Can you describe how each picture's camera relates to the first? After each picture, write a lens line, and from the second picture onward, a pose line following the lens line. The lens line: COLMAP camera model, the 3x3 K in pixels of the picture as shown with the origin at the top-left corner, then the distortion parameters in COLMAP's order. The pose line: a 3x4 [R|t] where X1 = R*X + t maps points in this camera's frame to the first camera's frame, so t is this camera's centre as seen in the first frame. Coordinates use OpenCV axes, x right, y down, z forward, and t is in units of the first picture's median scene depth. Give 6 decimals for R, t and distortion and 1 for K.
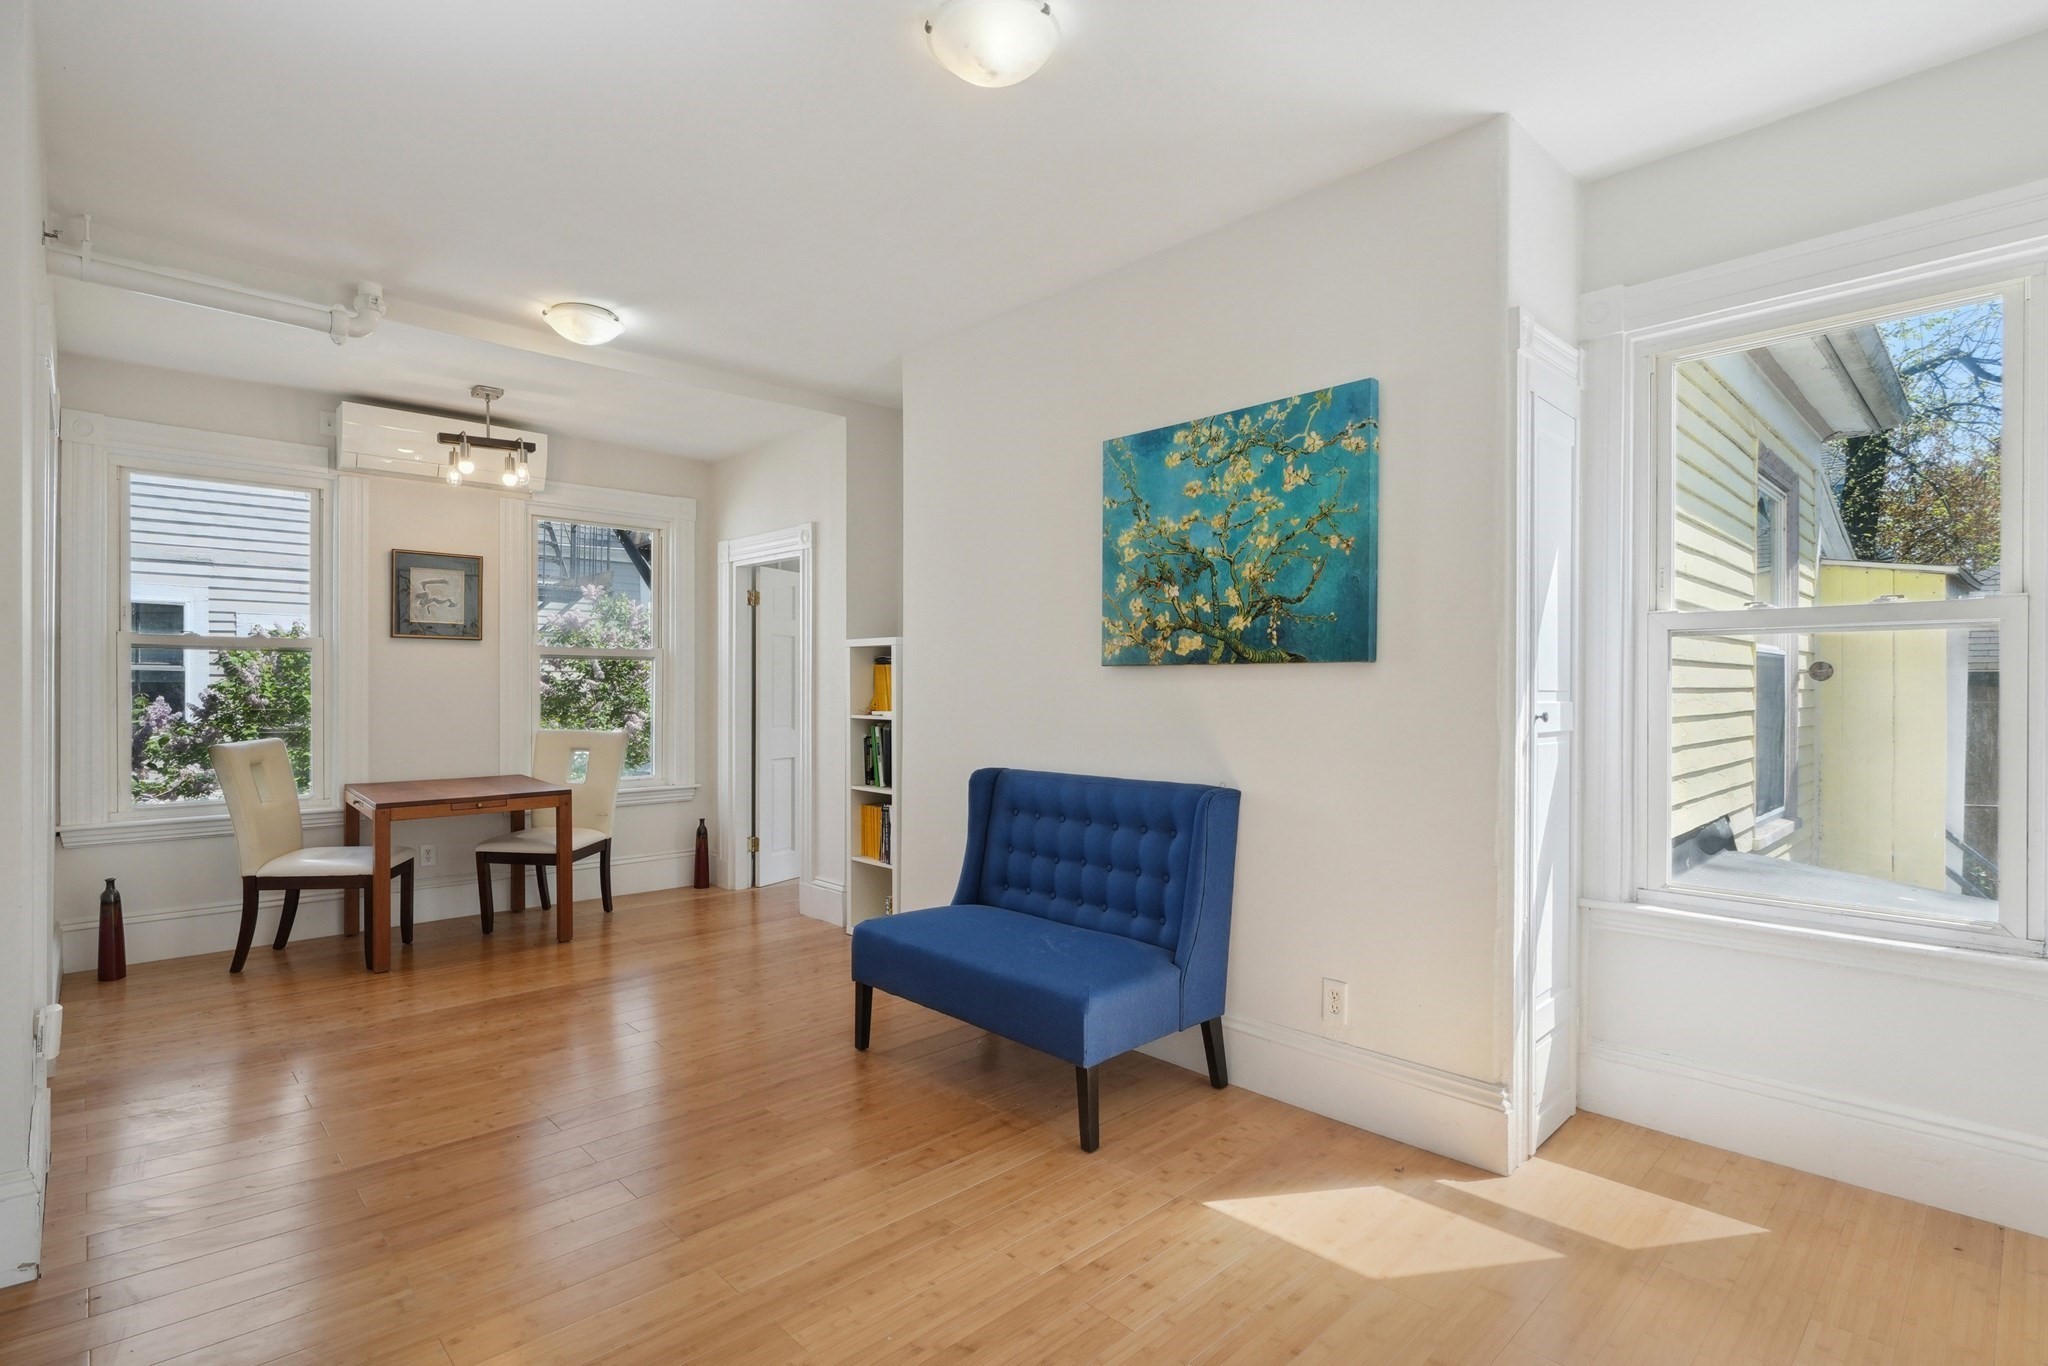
lens RADIAL K [[979.3, 0, 1015.7], [0, 979.3, 700.7], [0, 0, 1]] dist [-0.015393, 0.003184]
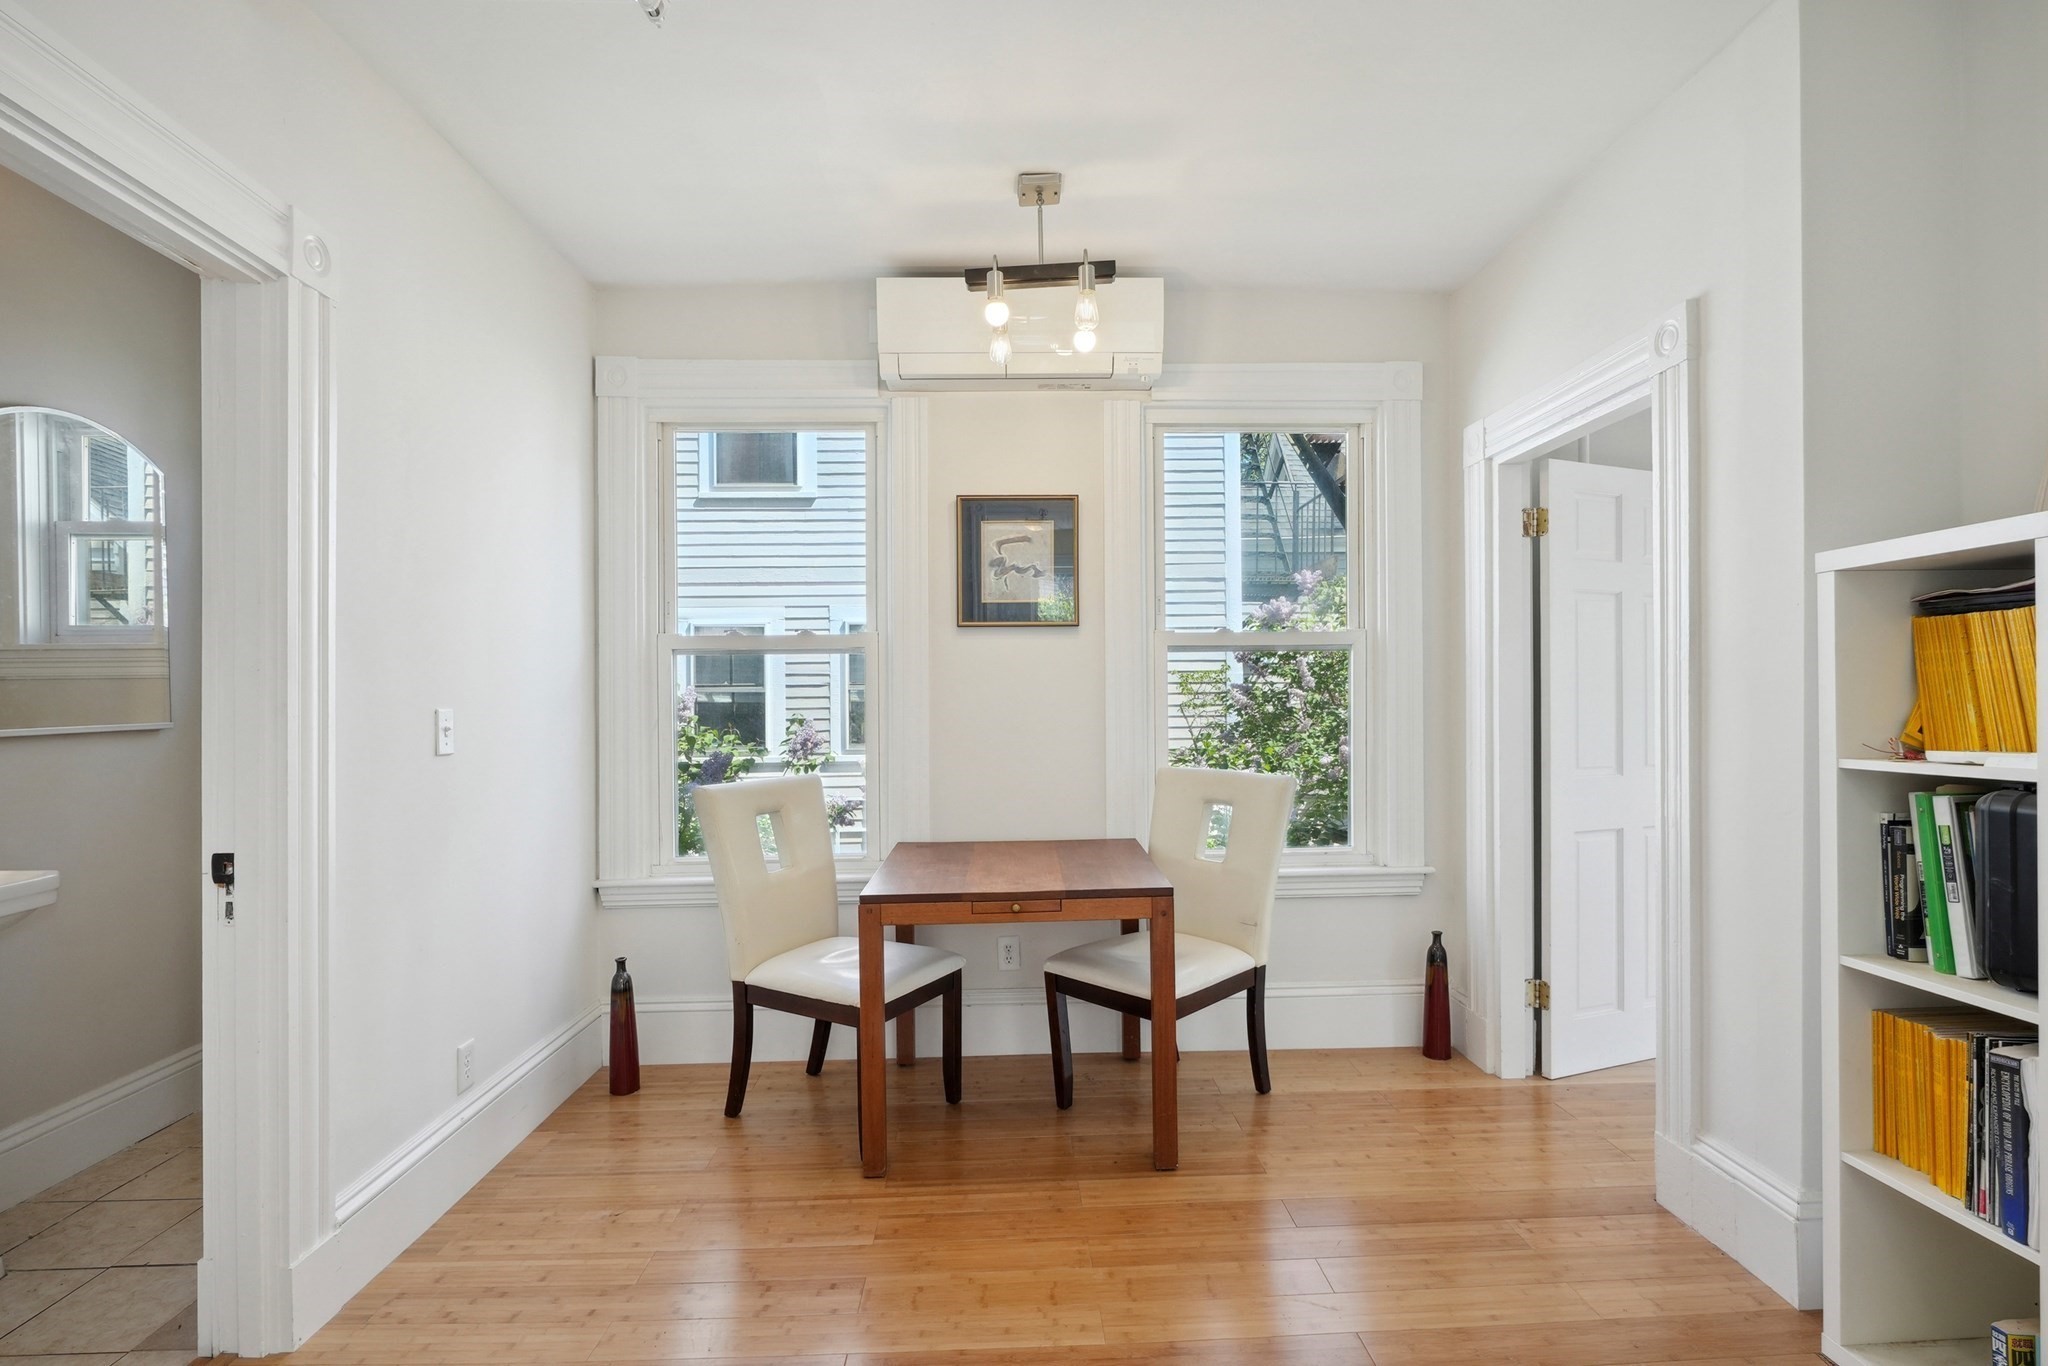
lens RADIAL K [[979.3, 0, 1047.1], [0, 979.3, 711.0], [0, 0, 1]] dist [-0.015393, 0.003184]
pose [[0.758125, -0.007545, -0.652066, -0.186276], [0.004681, 0.999970, -0.006129, -0.002922], [0.652093, 0.001594, 0.758137, 0.639744]]
